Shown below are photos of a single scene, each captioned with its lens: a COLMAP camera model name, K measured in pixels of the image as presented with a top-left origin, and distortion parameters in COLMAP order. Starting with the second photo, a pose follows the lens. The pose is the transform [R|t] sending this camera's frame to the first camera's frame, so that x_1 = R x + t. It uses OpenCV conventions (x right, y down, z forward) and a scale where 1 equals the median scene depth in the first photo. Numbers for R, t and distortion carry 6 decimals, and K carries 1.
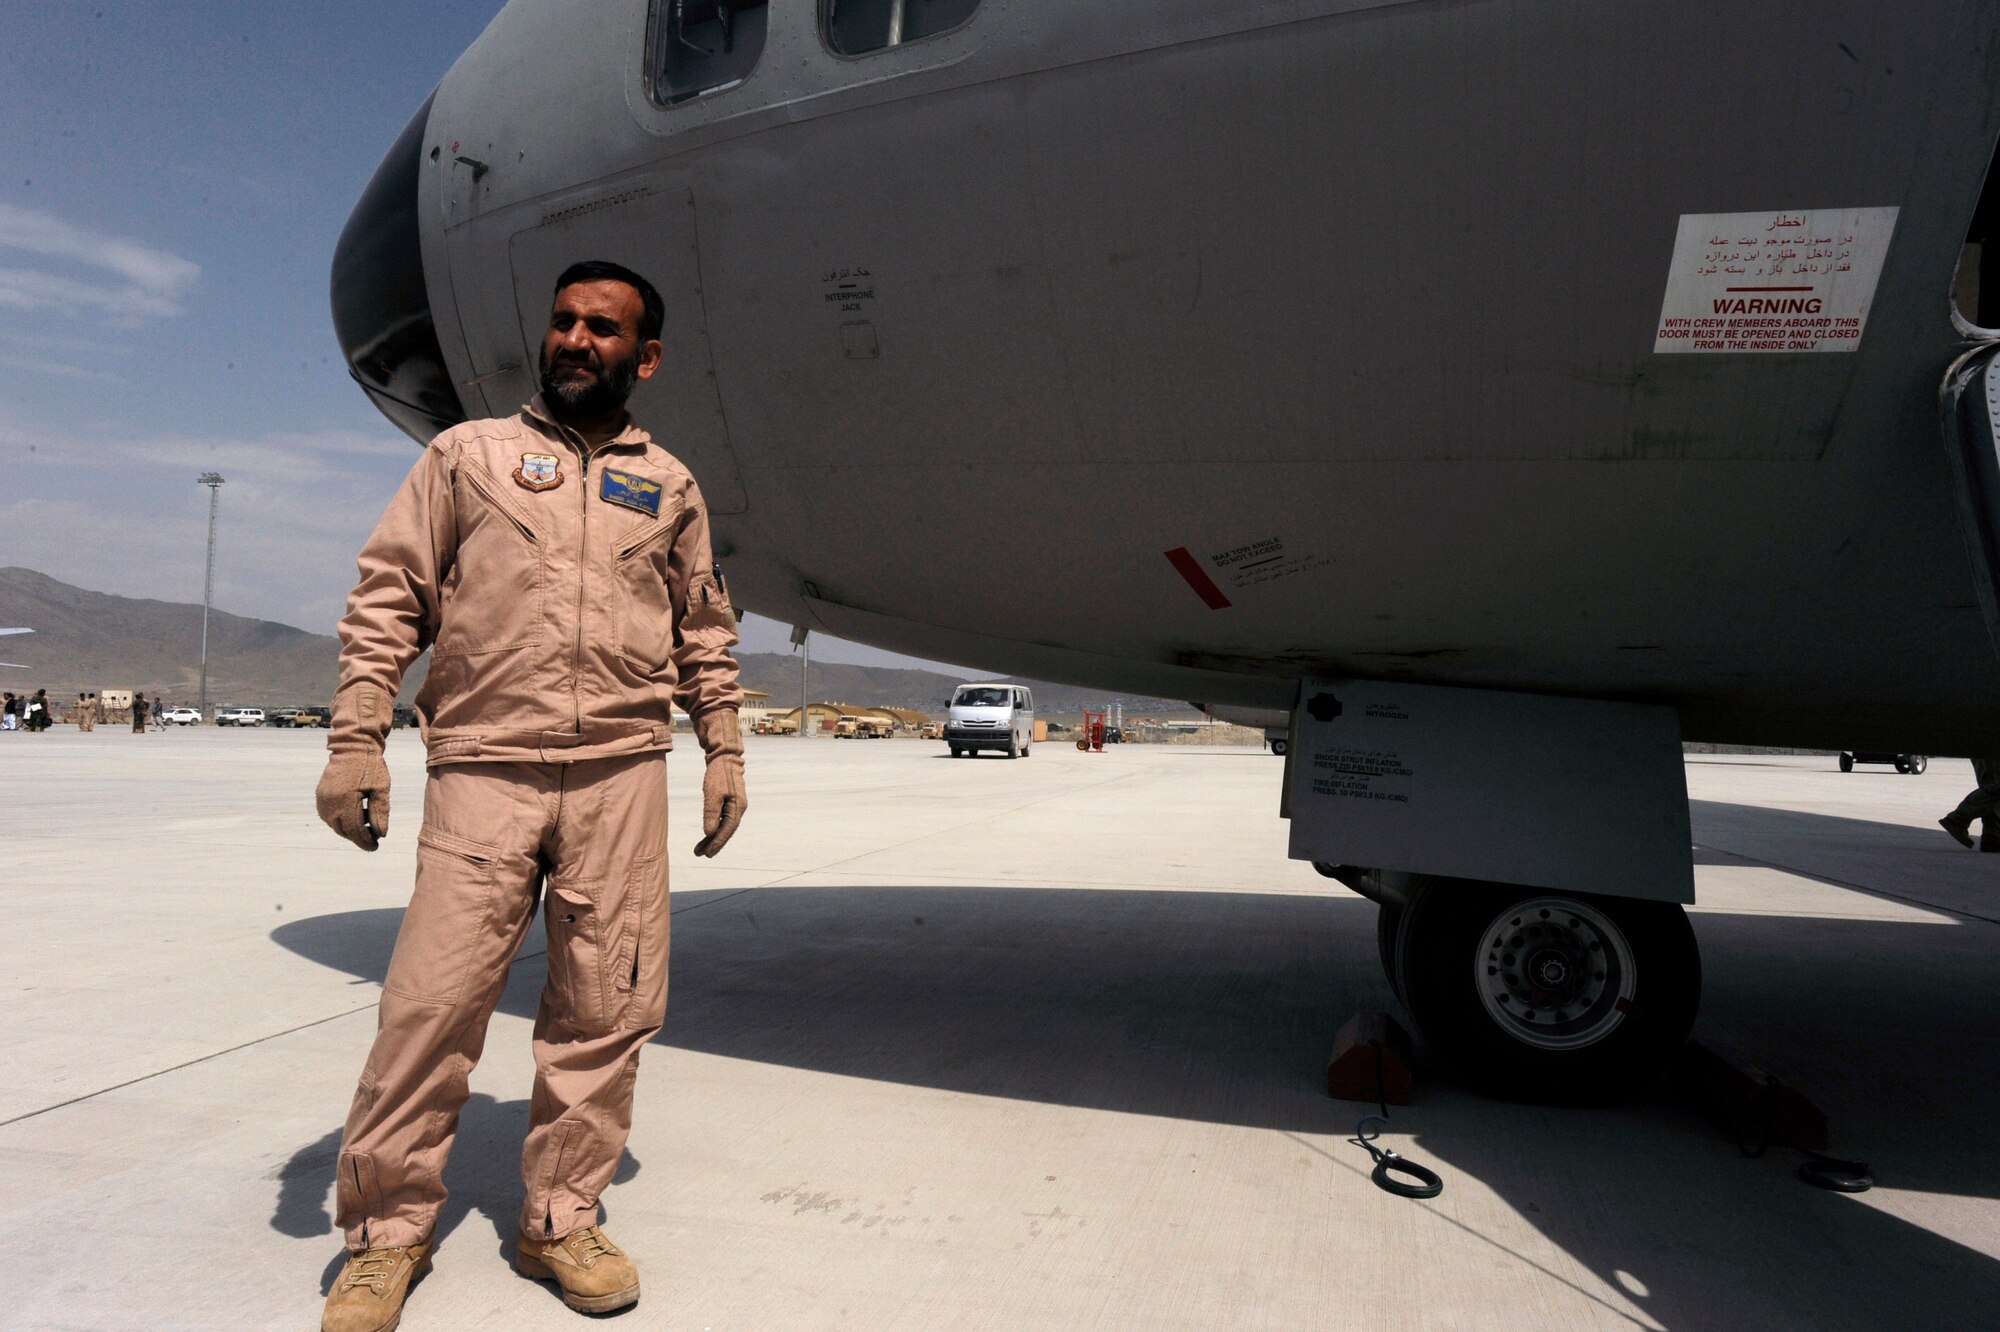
lens RADIAL K [[1270.4, 0, 1000.1], [0, 1270.4, 665.4], [0, 0, 1]] dist [-0.004067, 0.006063]
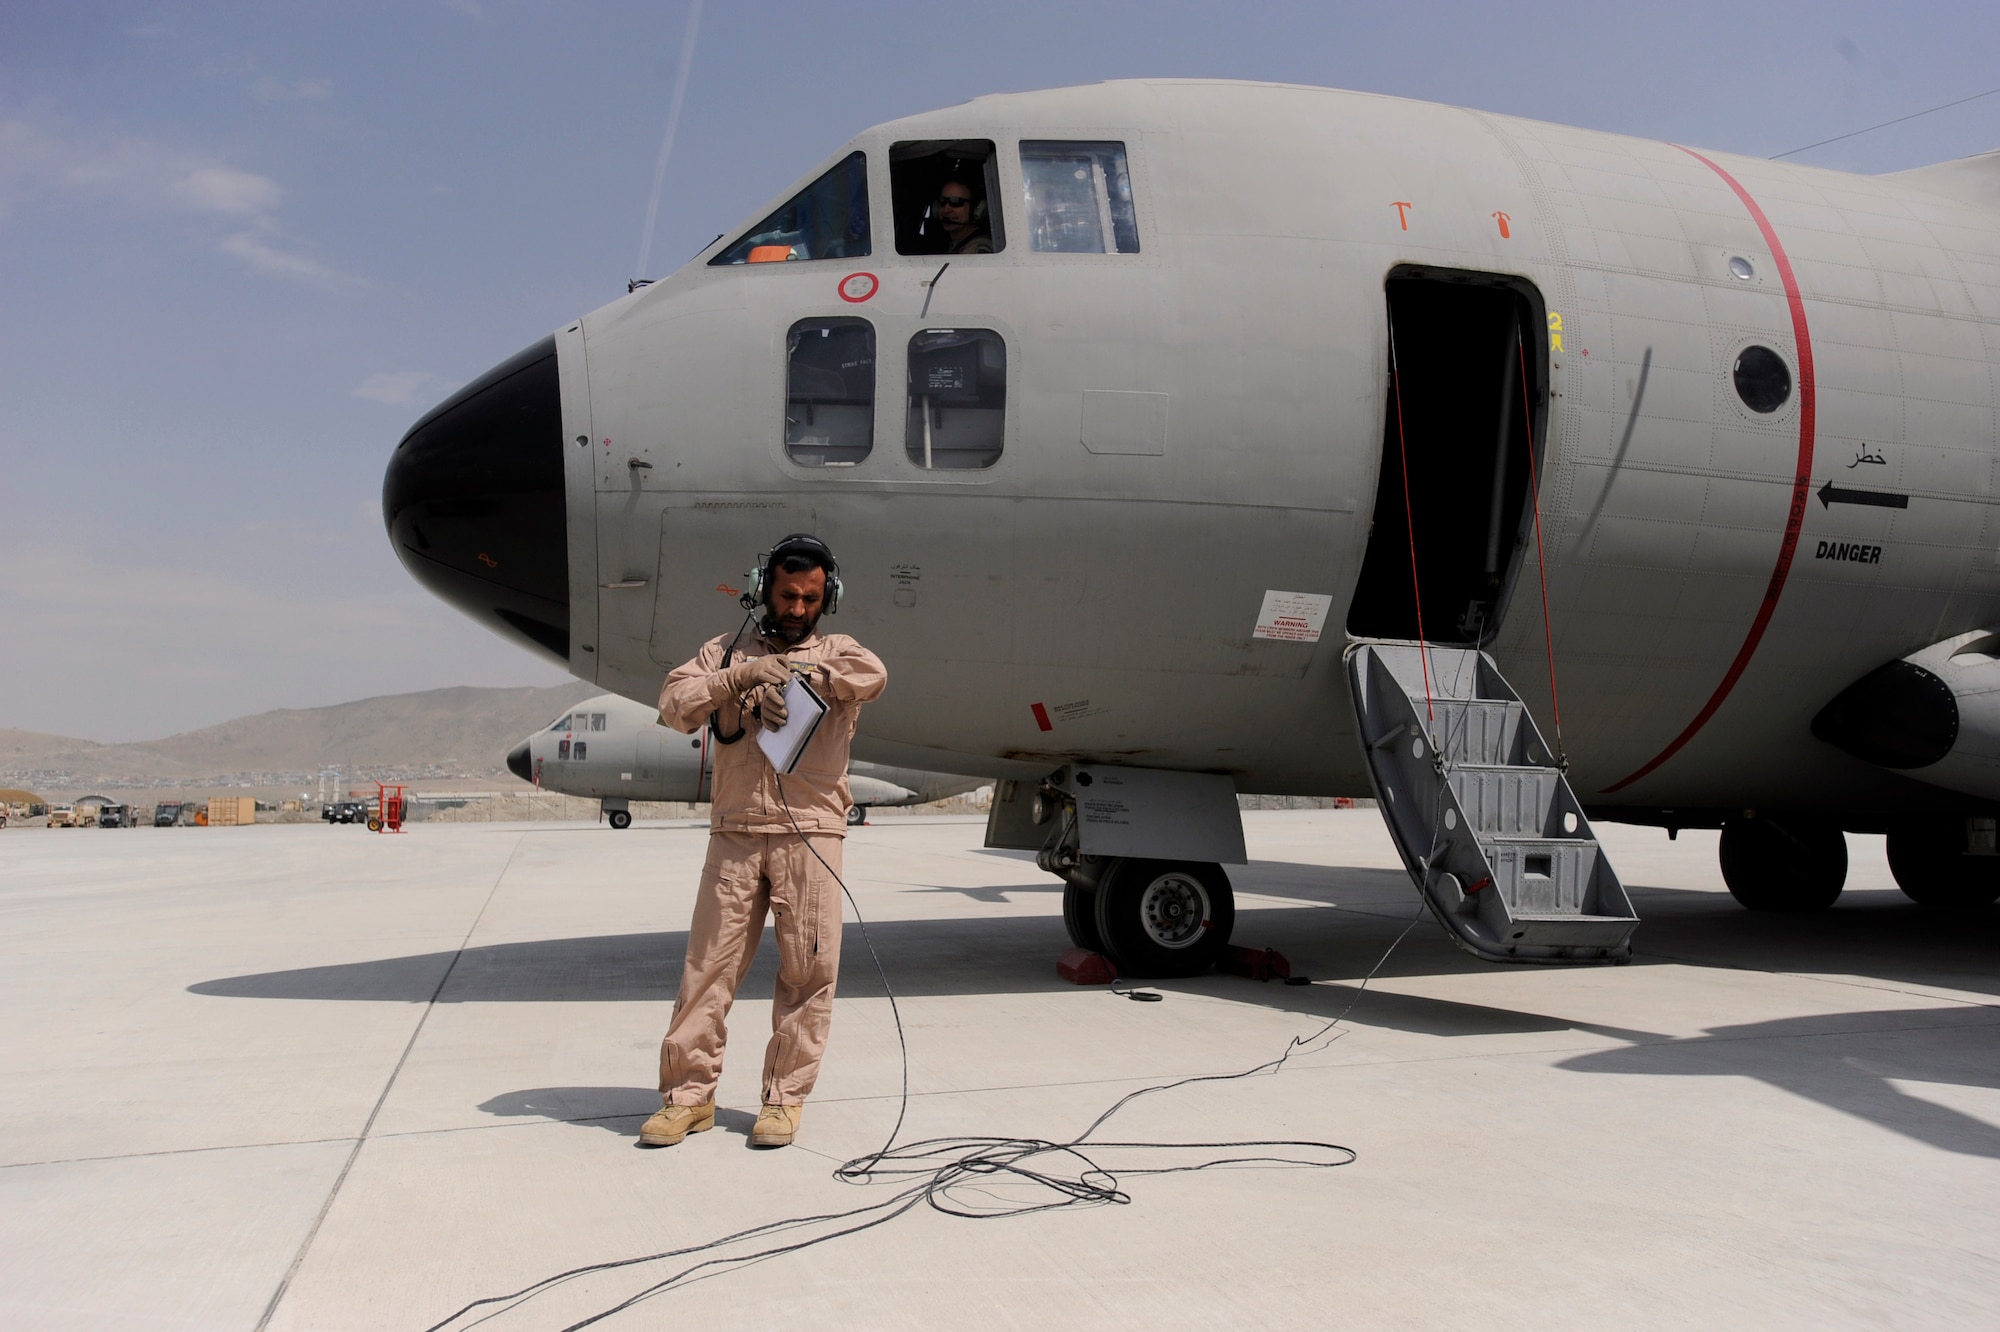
lens RADIAL K [[1883.5, 0, 999.9], [0, 1883.5, 669.7], [0, 0, 1]] dist [0.048060, 0.000000]
pose [[0.859955, 0.009849, 0.510275, -1.341111], [-0.000392, 0.999826, -0.018638, -0.082159], [-0.510370, 0.015827, 0.859809, -1.439954]]
